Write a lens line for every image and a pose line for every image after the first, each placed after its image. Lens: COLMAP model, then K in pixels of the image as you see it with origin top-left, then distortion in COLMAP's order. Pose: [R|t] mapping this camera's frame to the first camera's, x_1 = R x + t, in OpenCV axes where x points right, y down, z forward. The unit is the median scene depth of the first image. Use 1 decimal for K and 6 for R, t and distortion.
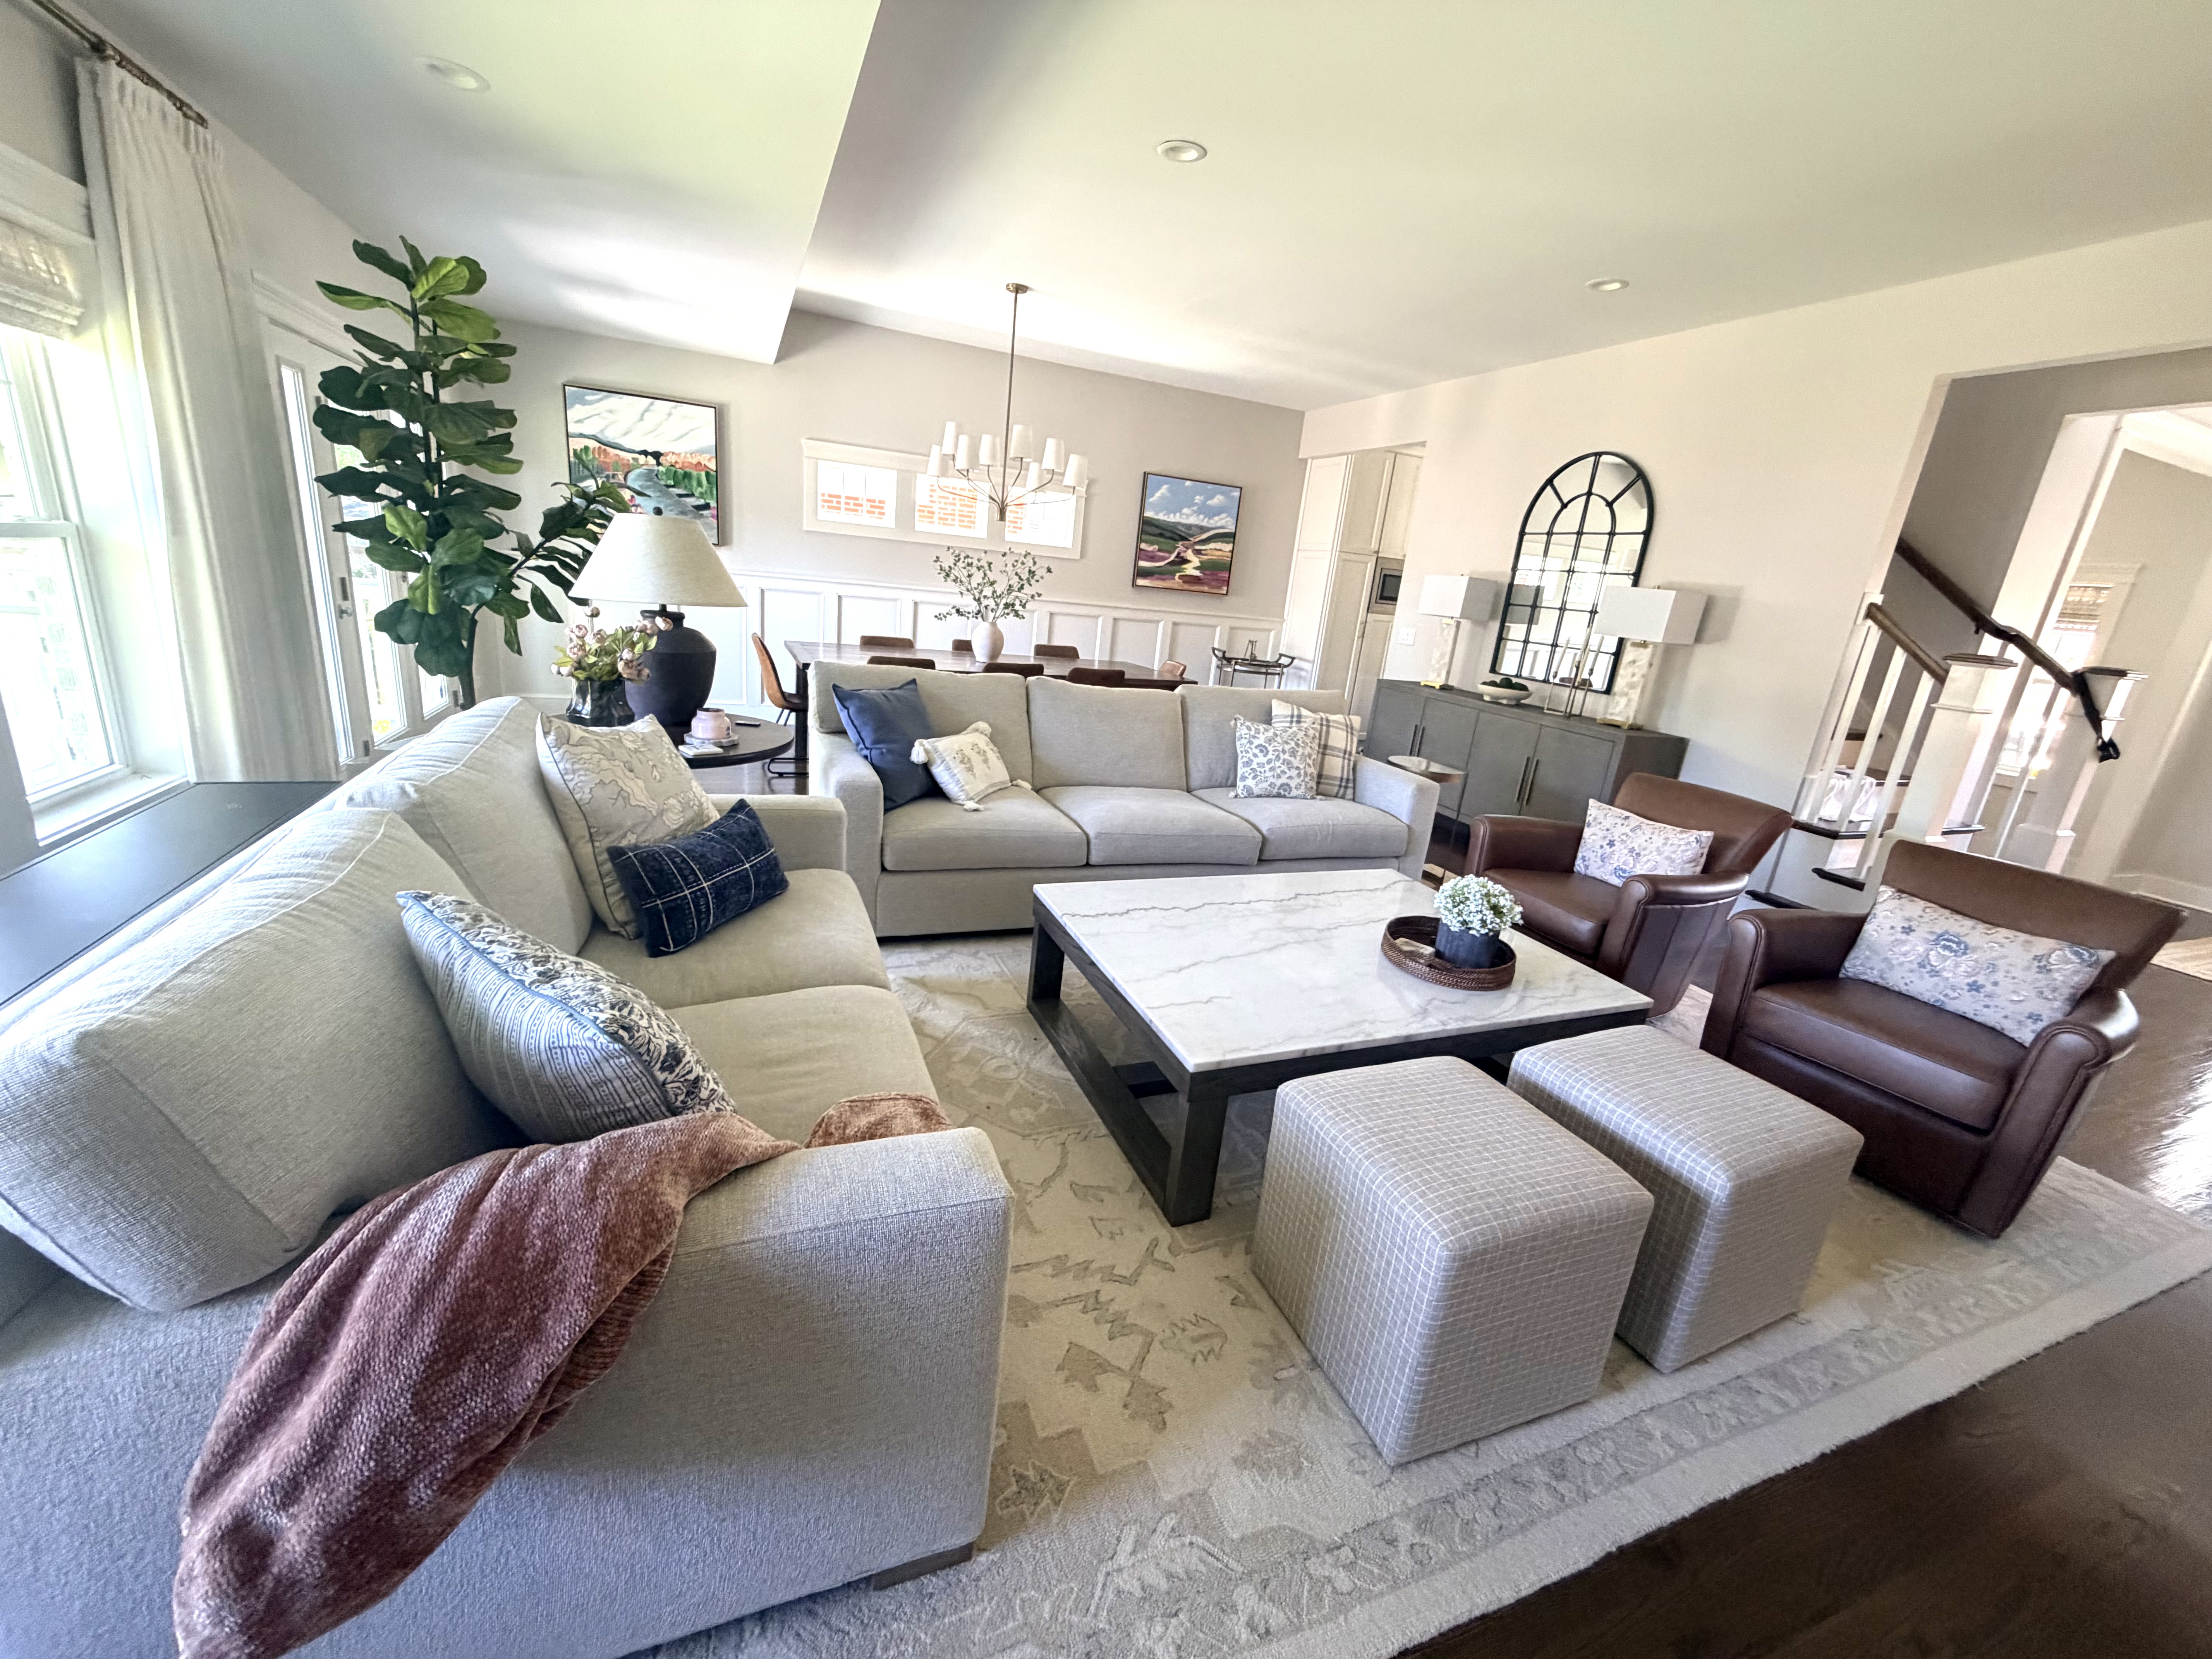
lens RADIAL K [[864.3, 0, 1093.5], [0, 864.3, 821.9], [0, 0, 1]] dist [-0.003117, -0.000375]
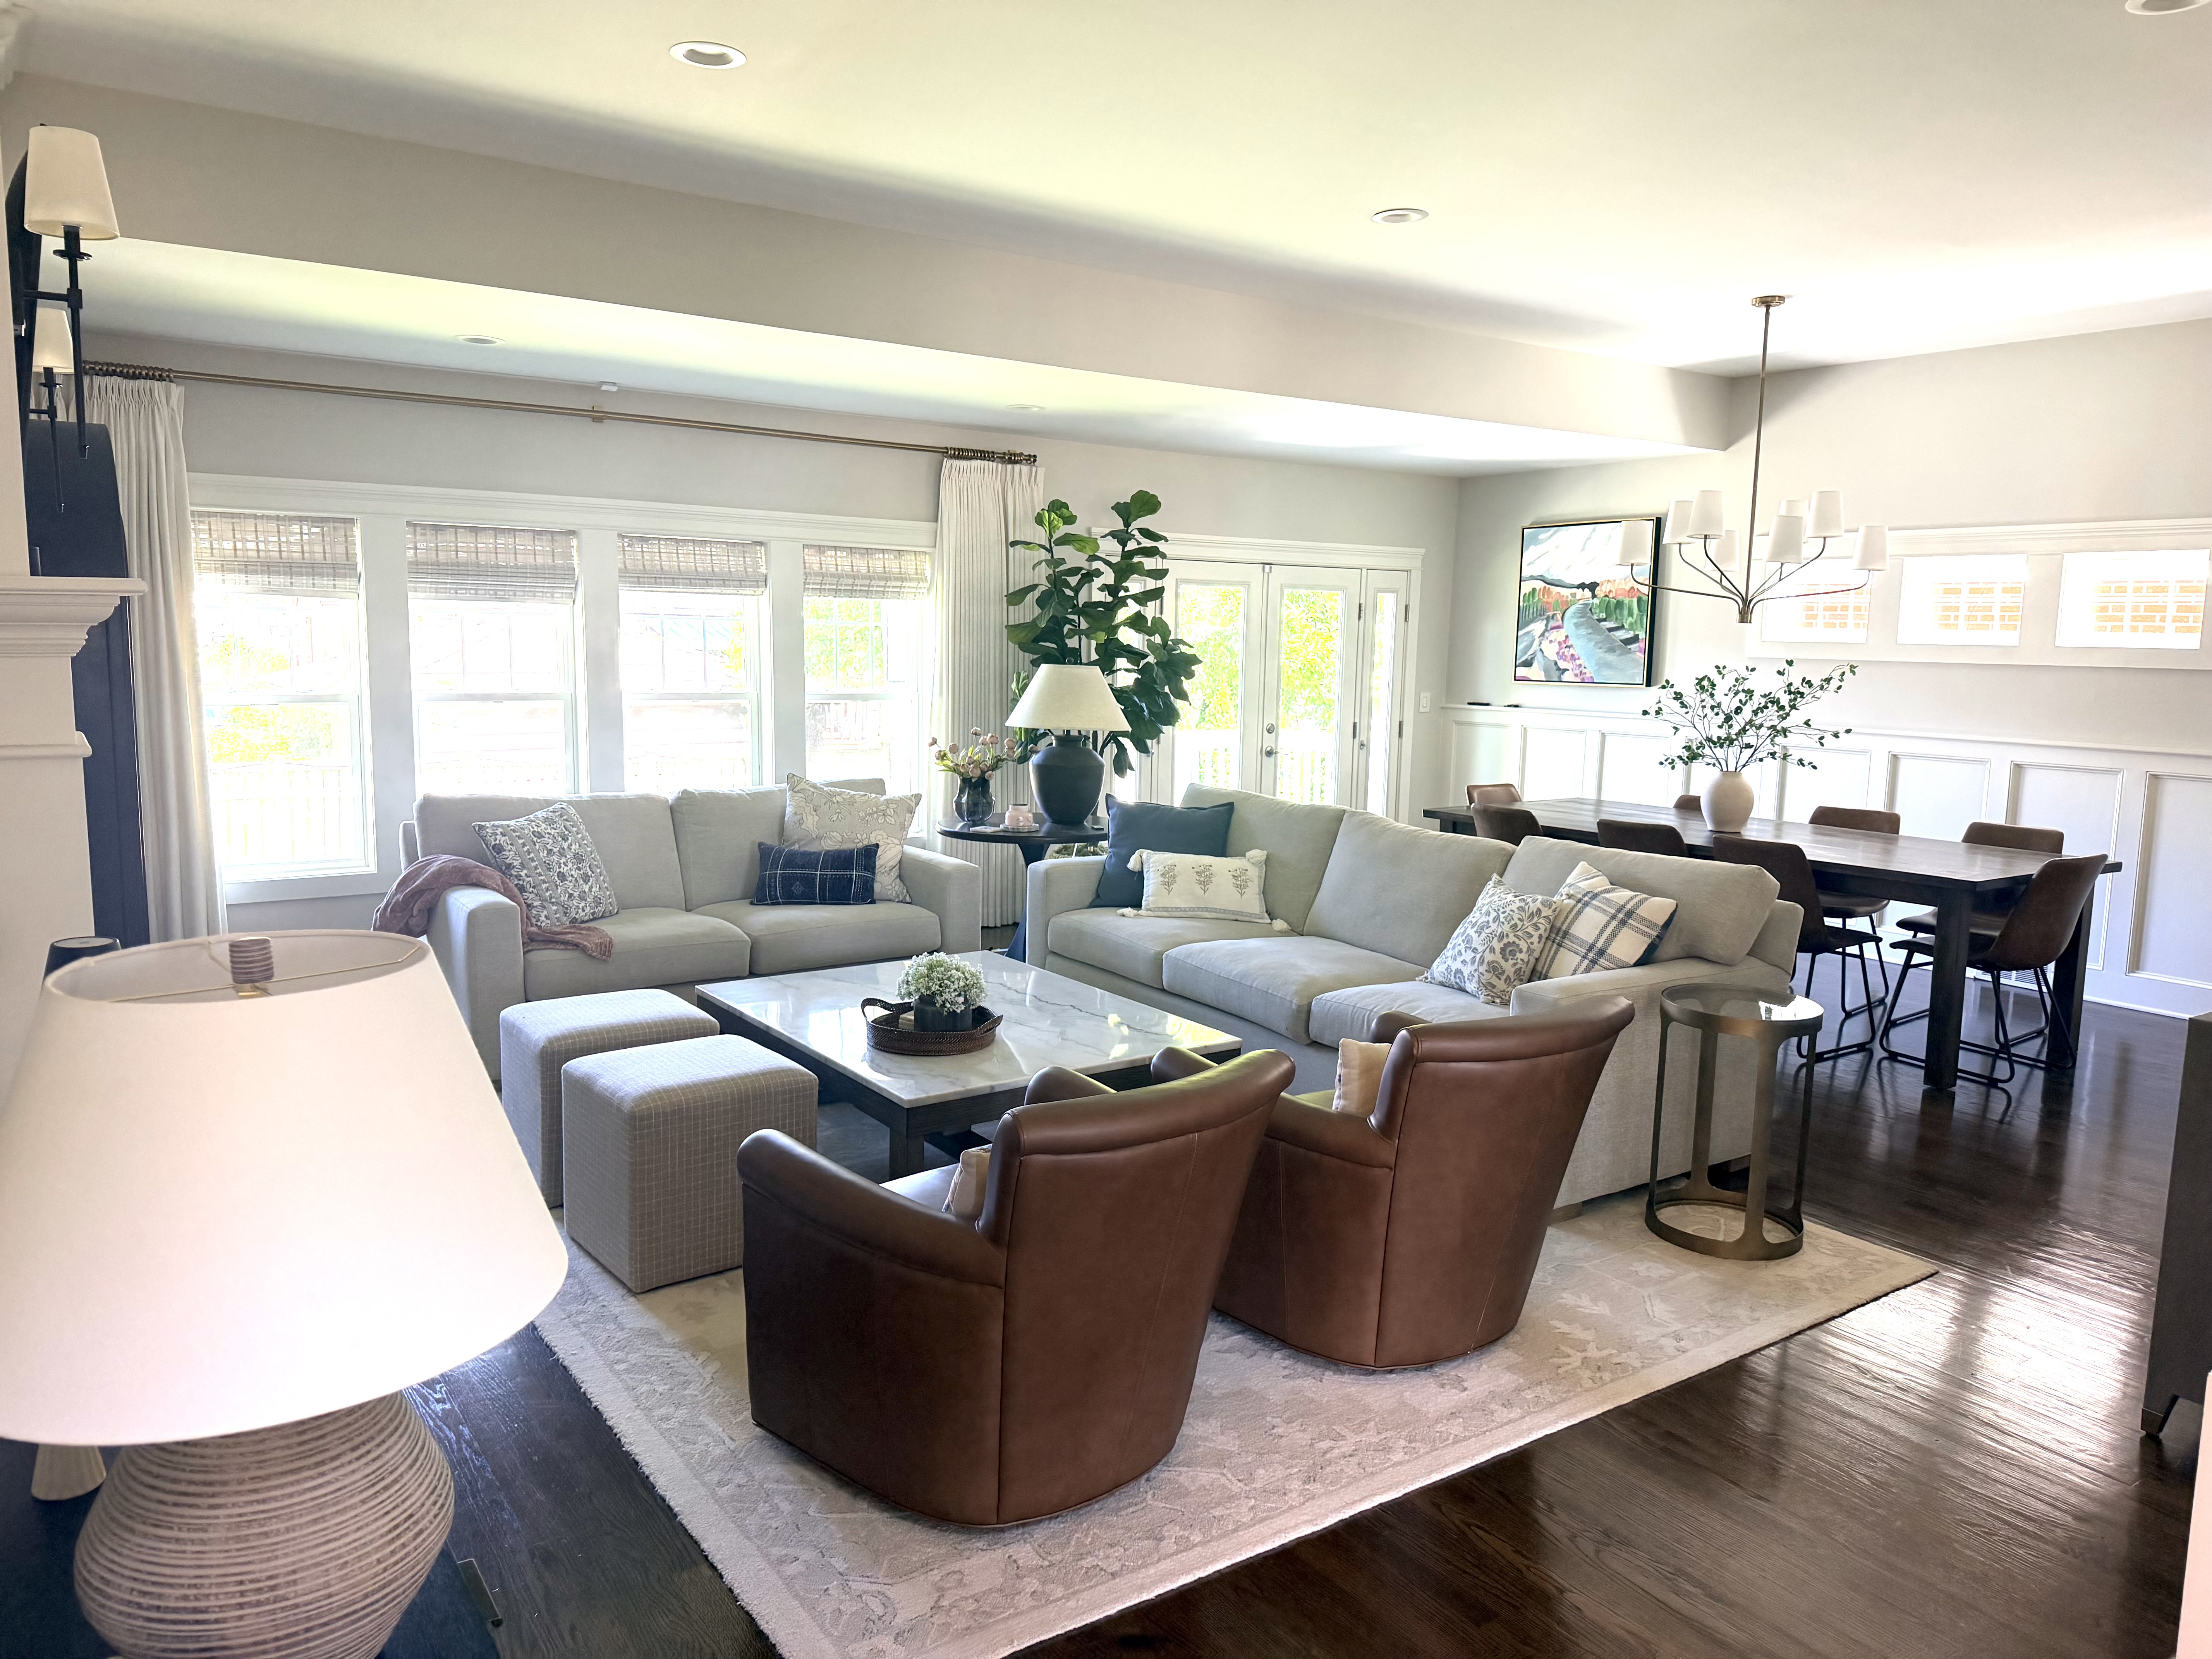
lens RADIAL K [[1548.4, 0, 1103.2], [0, 1548.4, 836.7], [0, 0, 1]] dist [0.022685, -0.017780]
pose [[0.203397, 0.032734, -0.978549, 0.889103], [-0.256516, 0.966312, -0.020994, -0.033937], [0.944896, 0.255284, 0.204941, 0.298879]]
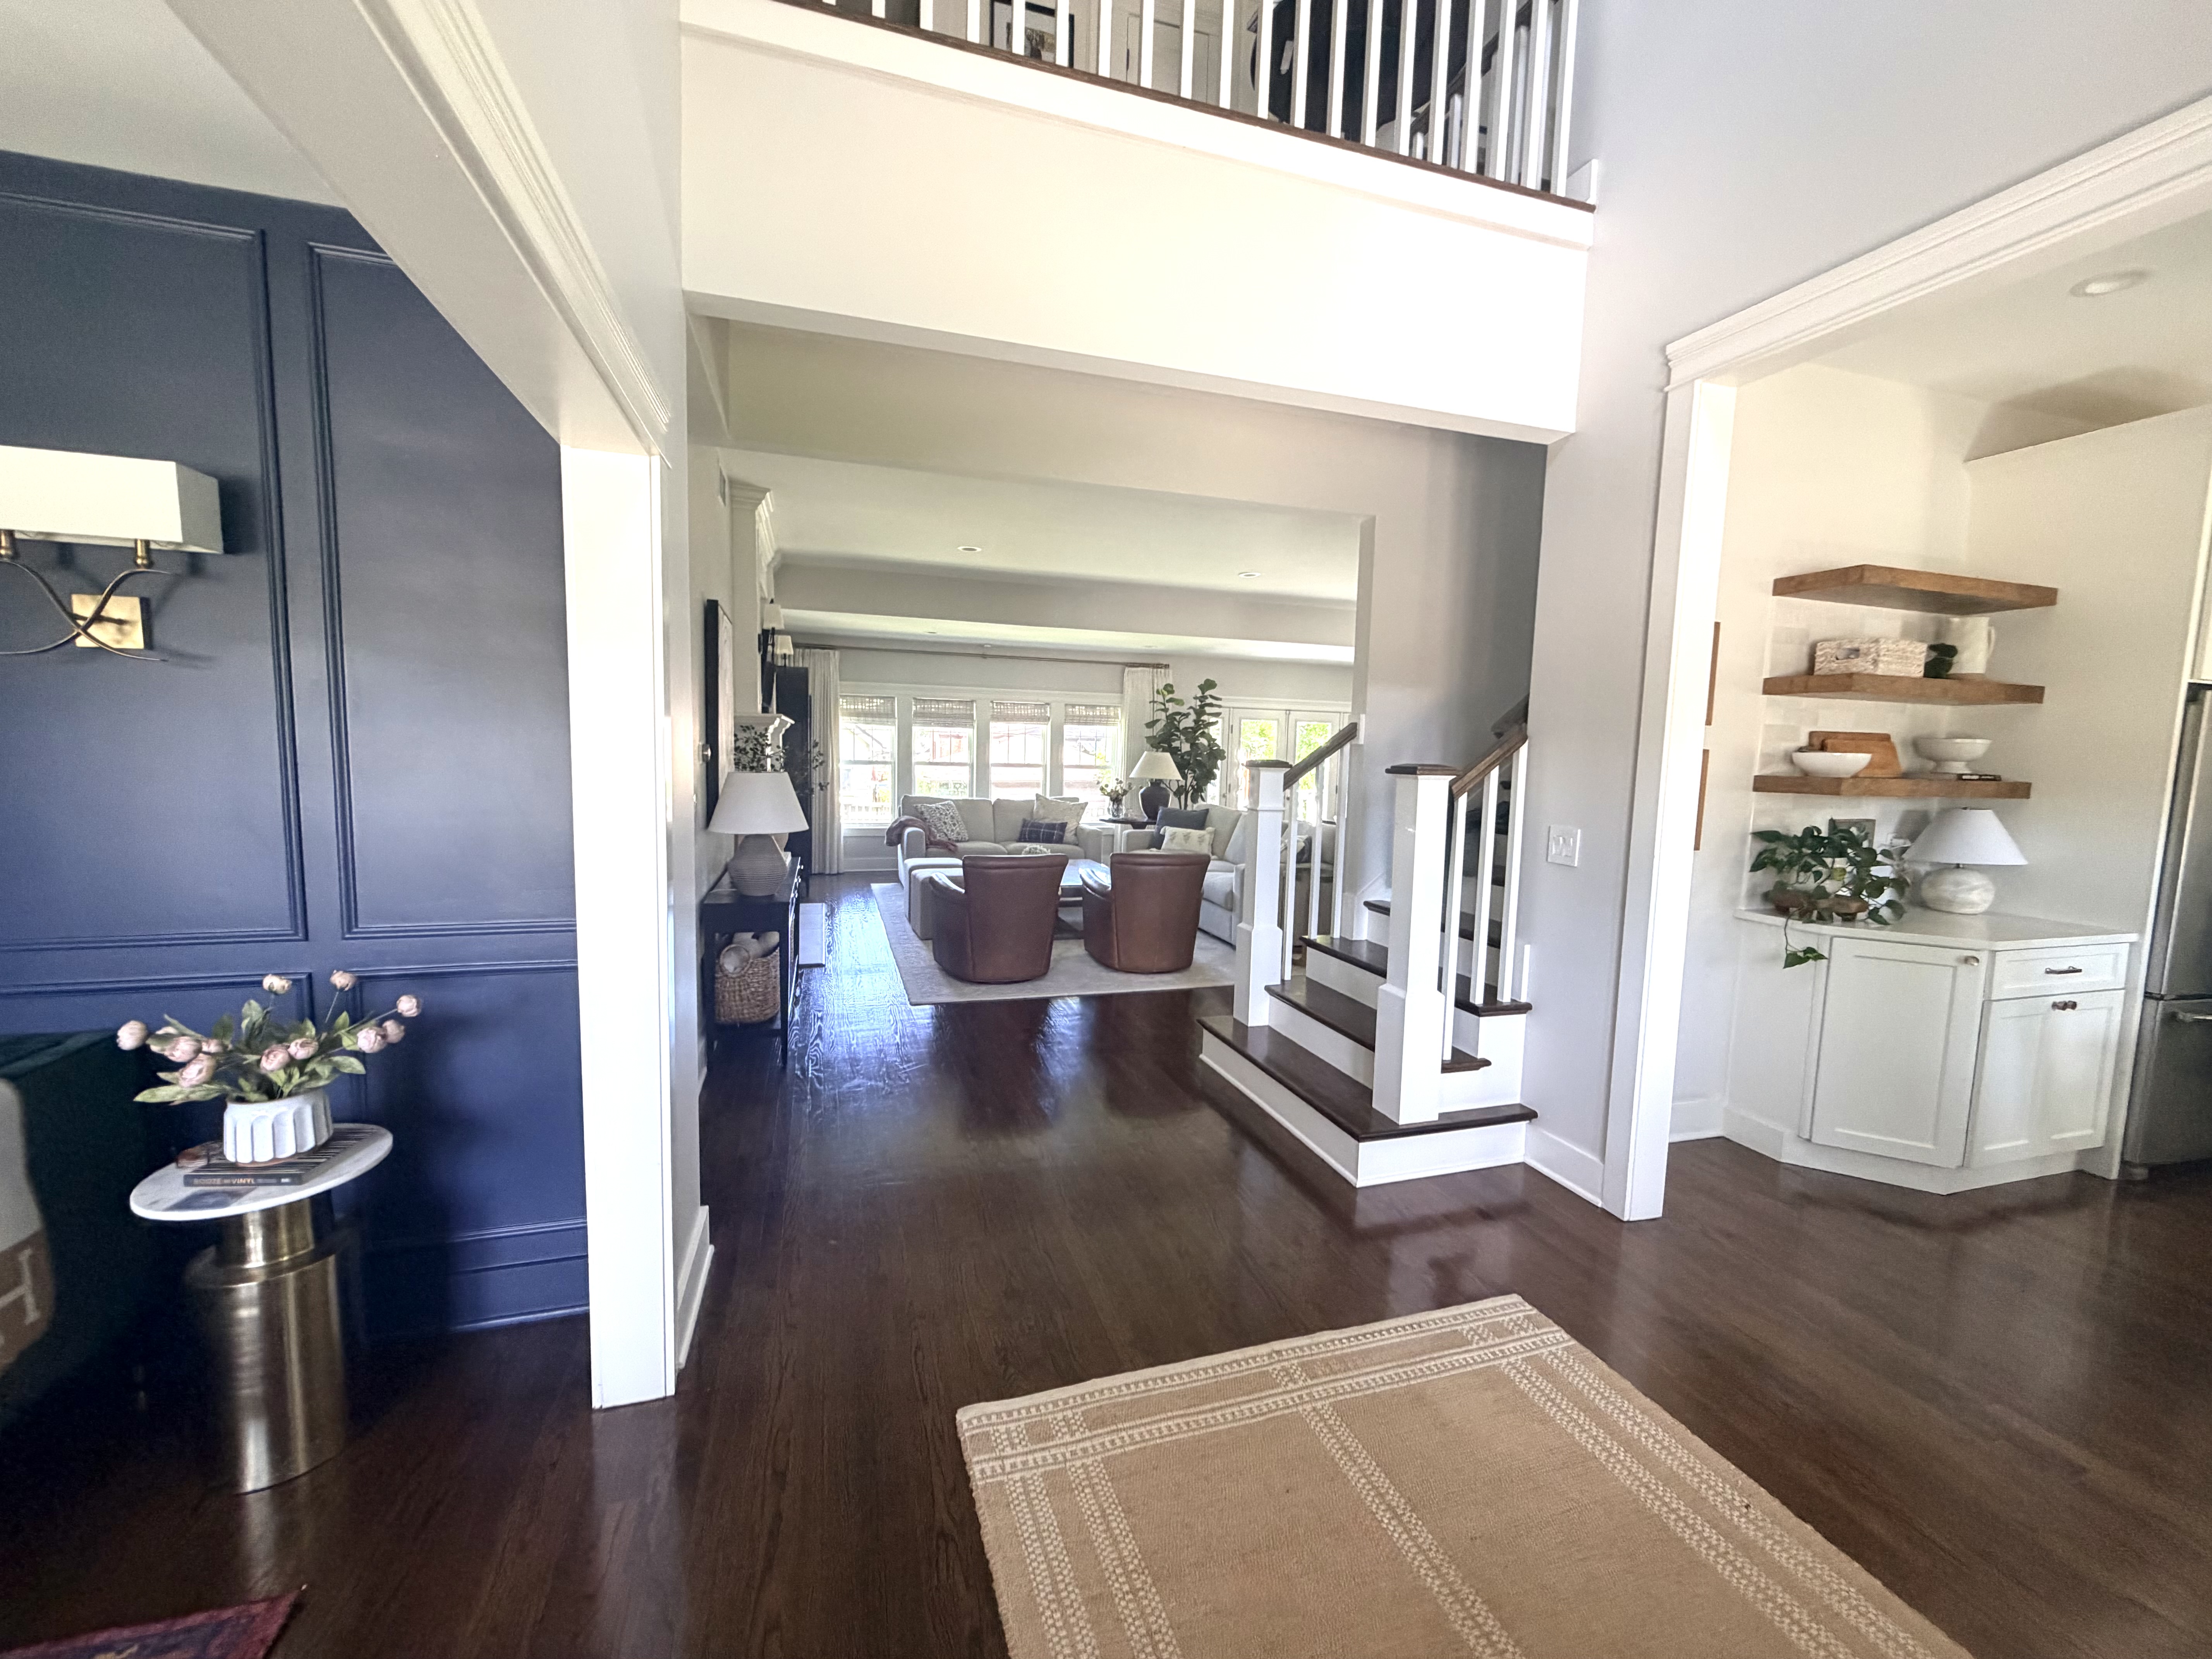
lens RADIAL K [[864.3, 0, 1097.0], [0, 864.3, 828.3], [0, 0, 1]] dist [-0.003117, -0.000375]
pose [[-0.087900, -0.001616, -0.996128, 1.192631], [-0.291926, 0.956134, 0.024209, -0.046369], [0.952393, 0.292924, -0.084516, 0.478380]]
